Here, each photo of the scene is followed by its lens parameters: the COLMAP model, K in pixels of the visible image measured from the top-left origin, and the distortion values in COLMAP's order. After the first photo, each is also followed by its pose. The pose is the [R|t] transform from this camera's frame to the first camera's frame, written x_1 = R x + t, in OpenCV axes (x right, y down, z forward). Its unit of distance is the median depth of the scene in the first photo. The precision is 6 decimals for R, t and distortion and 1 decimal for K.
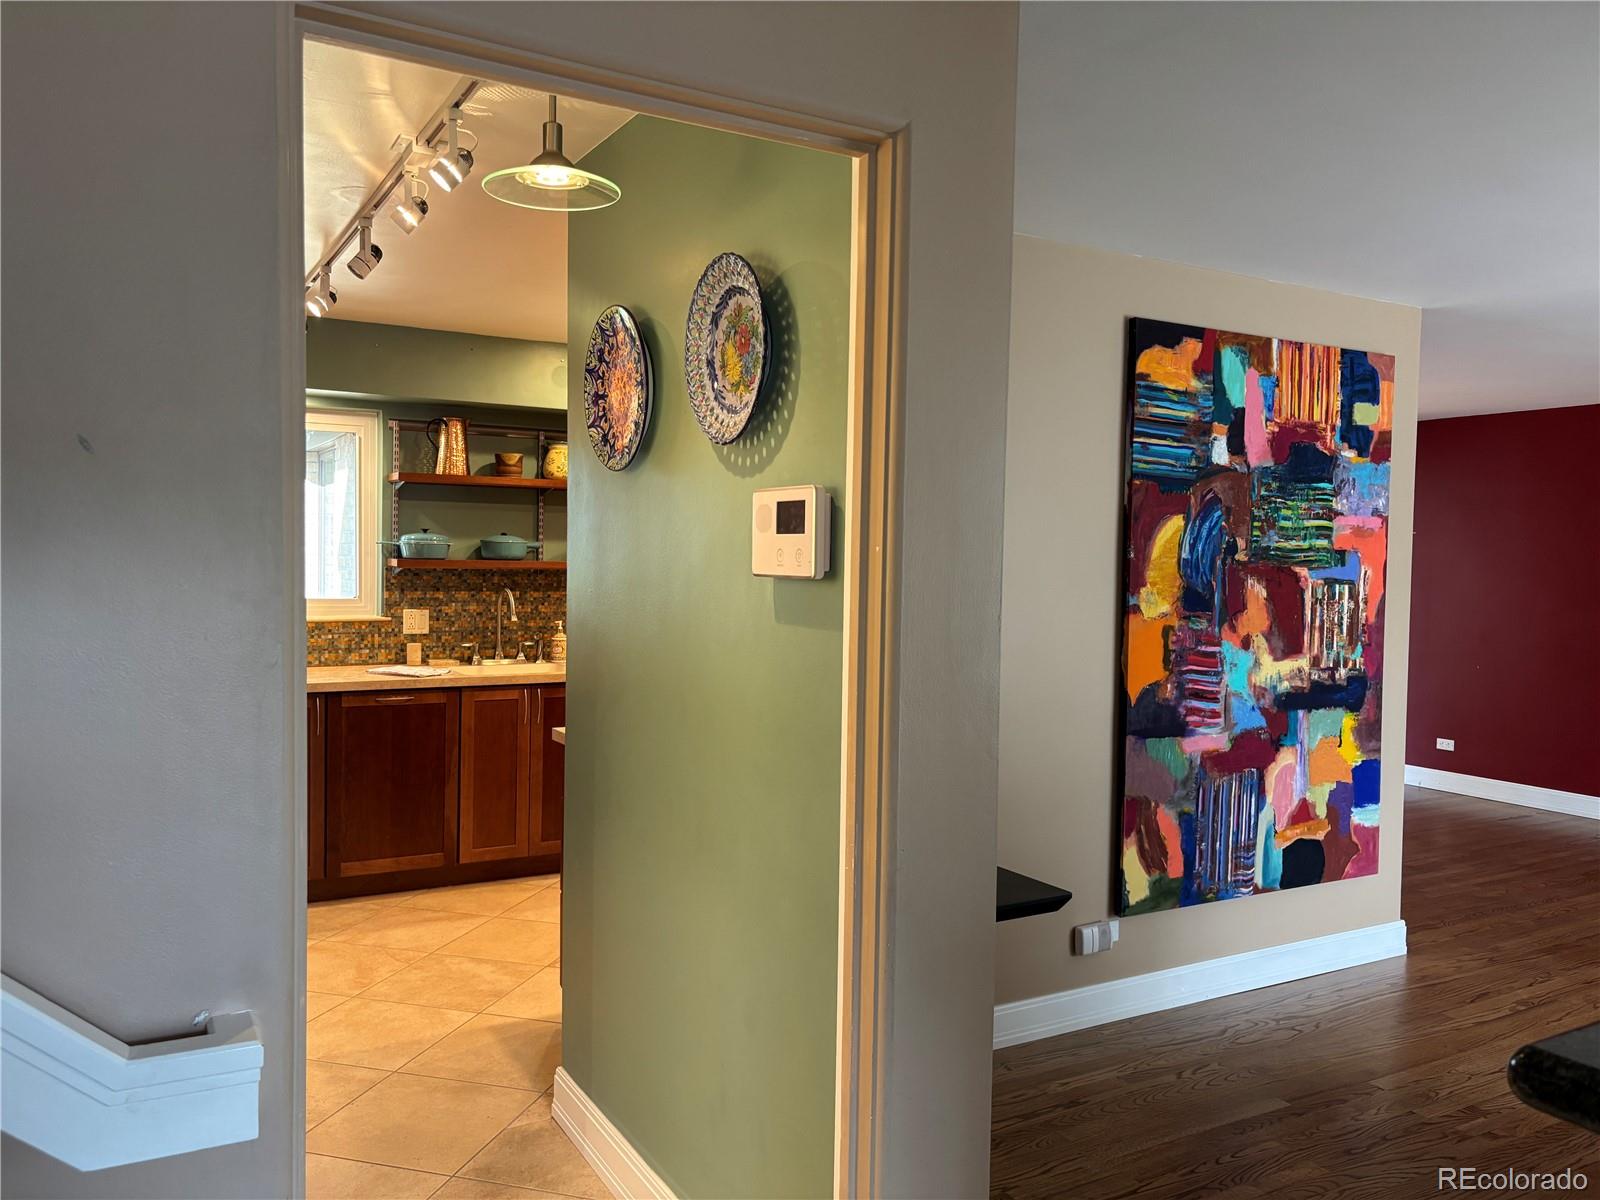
lens RADIAL K [[1213.3, 0, 809.2], [0, 1213.3, 607.3], [0, 0, 1]] dist [0.034379, -0.046157]
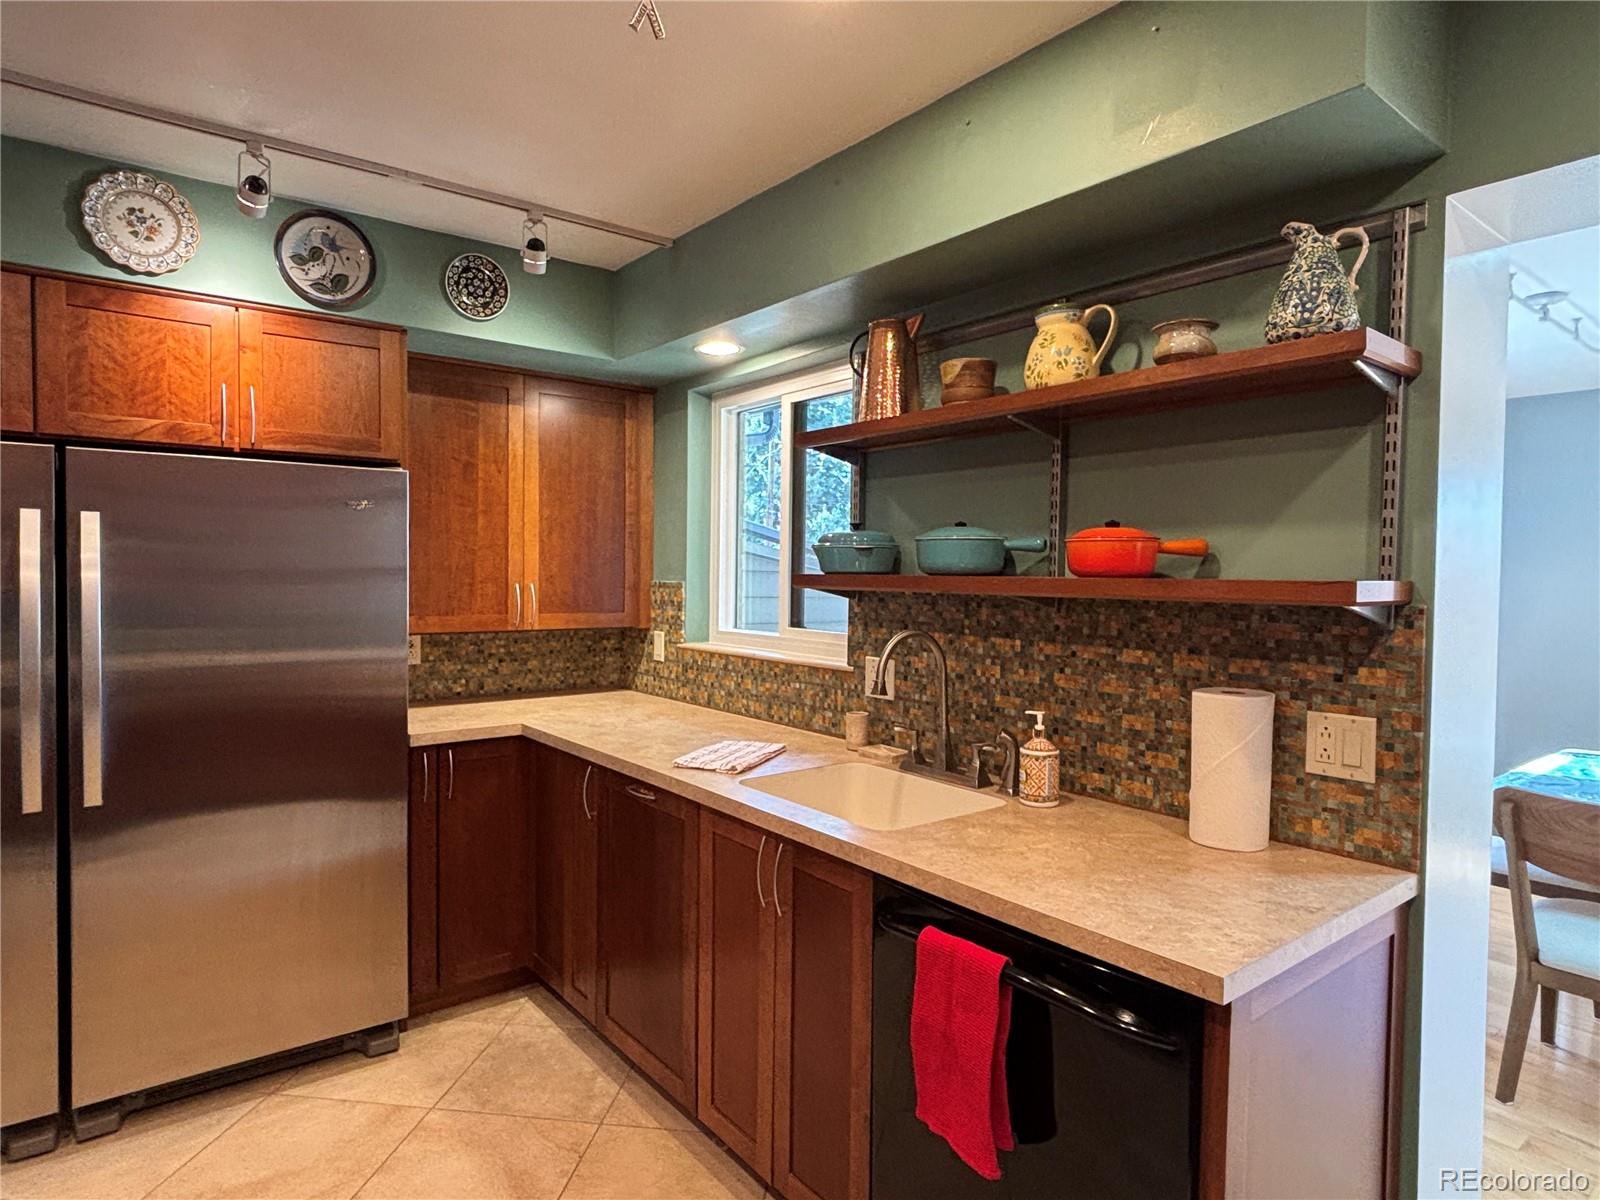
lens RADIAL K [[918.9, 0, 800.2], [0, 918.9, 596.2], [0, 0, 1]] dist [0.000598, -0.002206]
pose [[0.146194, 0.012314, -0.989179, 0.121335], [-0.057575, 0.998334, 0.003919, -0.028326], [0.987579, 0.056379, 0.146659, 0.895622]]
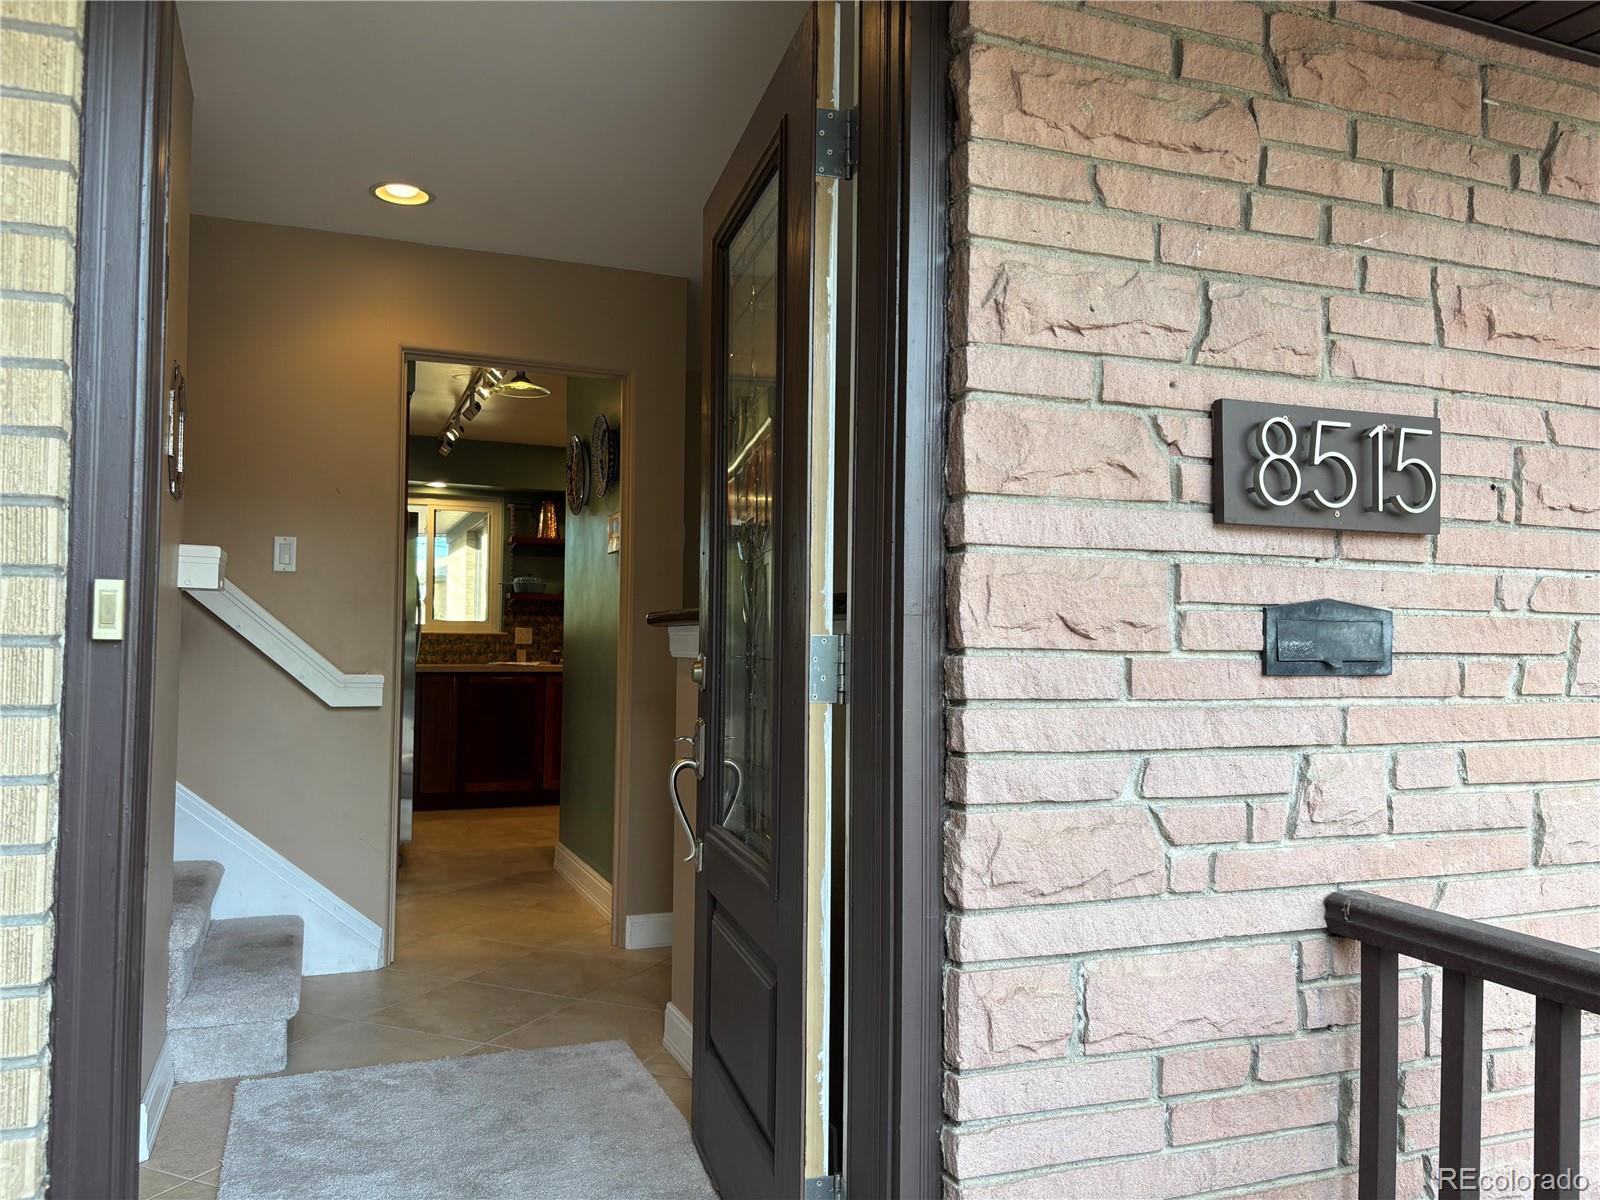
lens RADIAL K [[1206.2, 0, 800.0], [0, 1206.2, 600.0], [0, 0, 1]] dist [0.163003, -0.000814]
pose [[0.988814, -0.012630, -0.148619, 0.242090], [0.000159, 0.996497, -0.083626, 0.094215], [0.149155, 0.082667, 0.985352, -0.442097]]
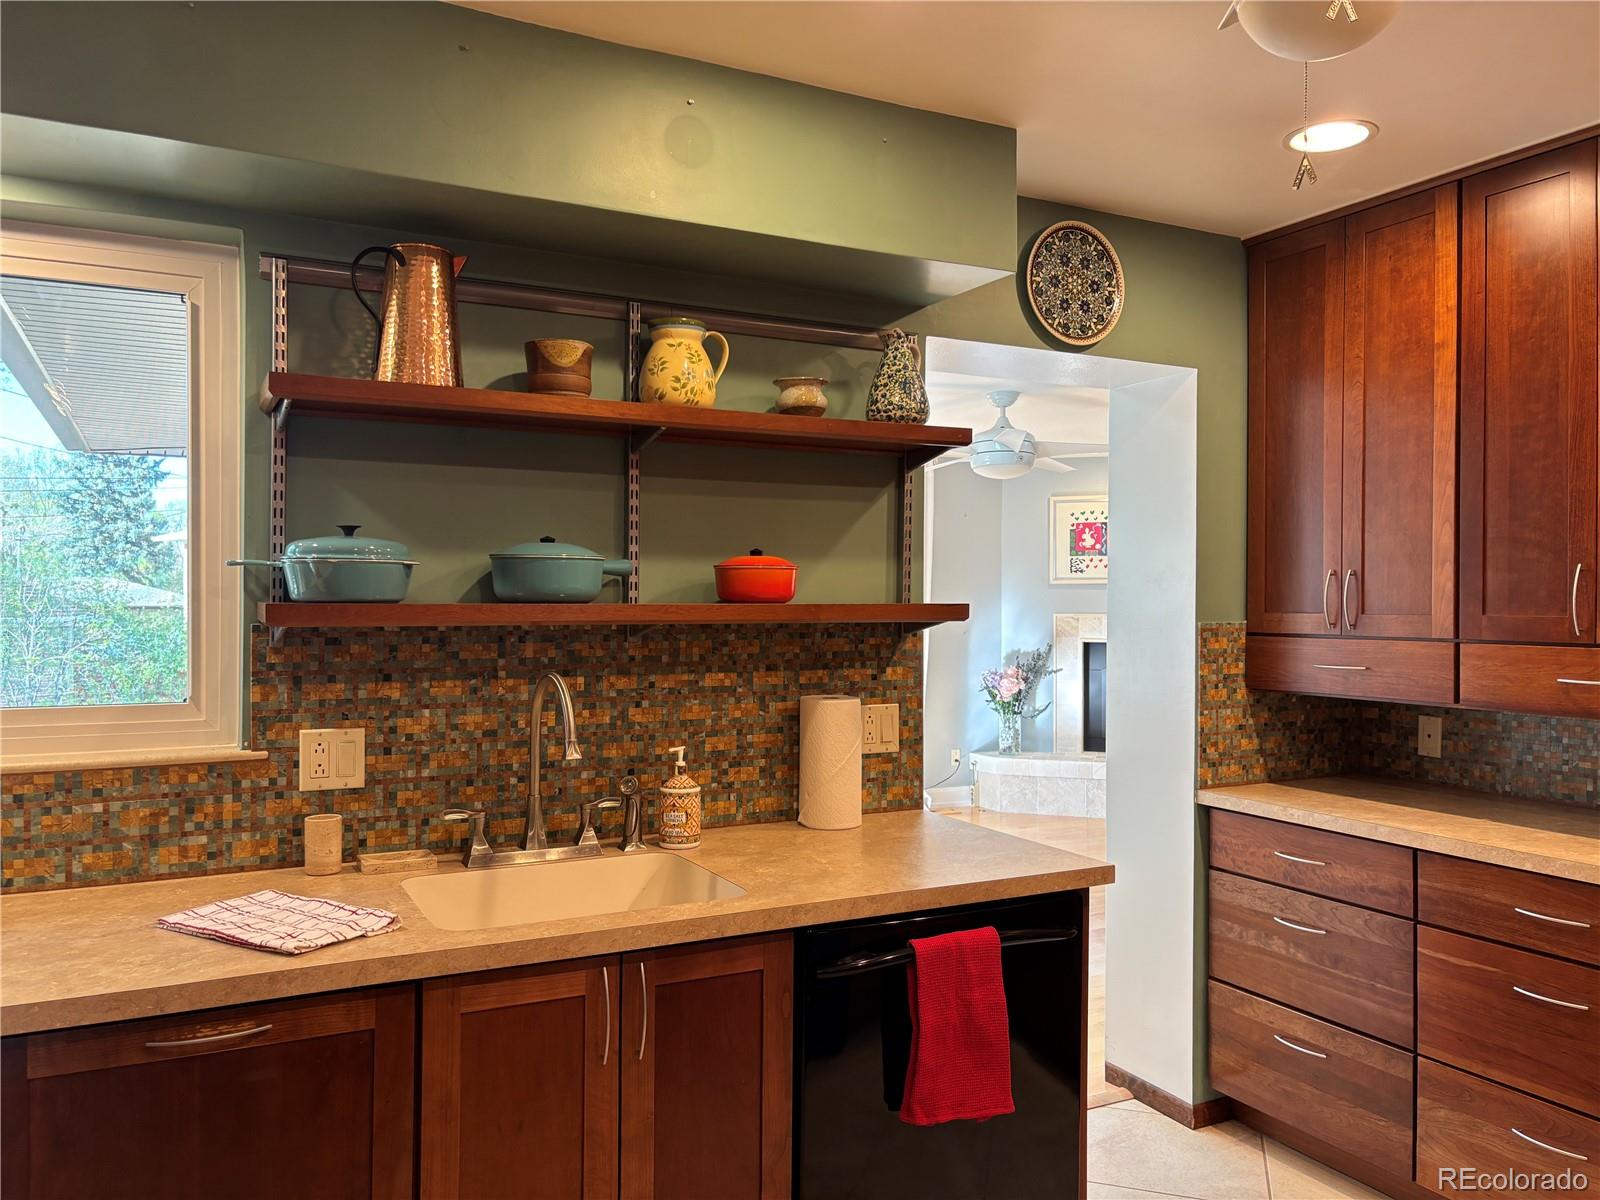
lens RADIAL K [[1201.4, 0, 800.0], [0, 1201.4, 600.0], [0, 0, 1]] dist [0.029229, -0.005012]
pose [[0.999028, -0.013572, -0.041938, -0.151386], [0.011671, 0.998907, -0.045264, -0.020878], [0.042506, 0.044730, 0.998094, 0.607818]]
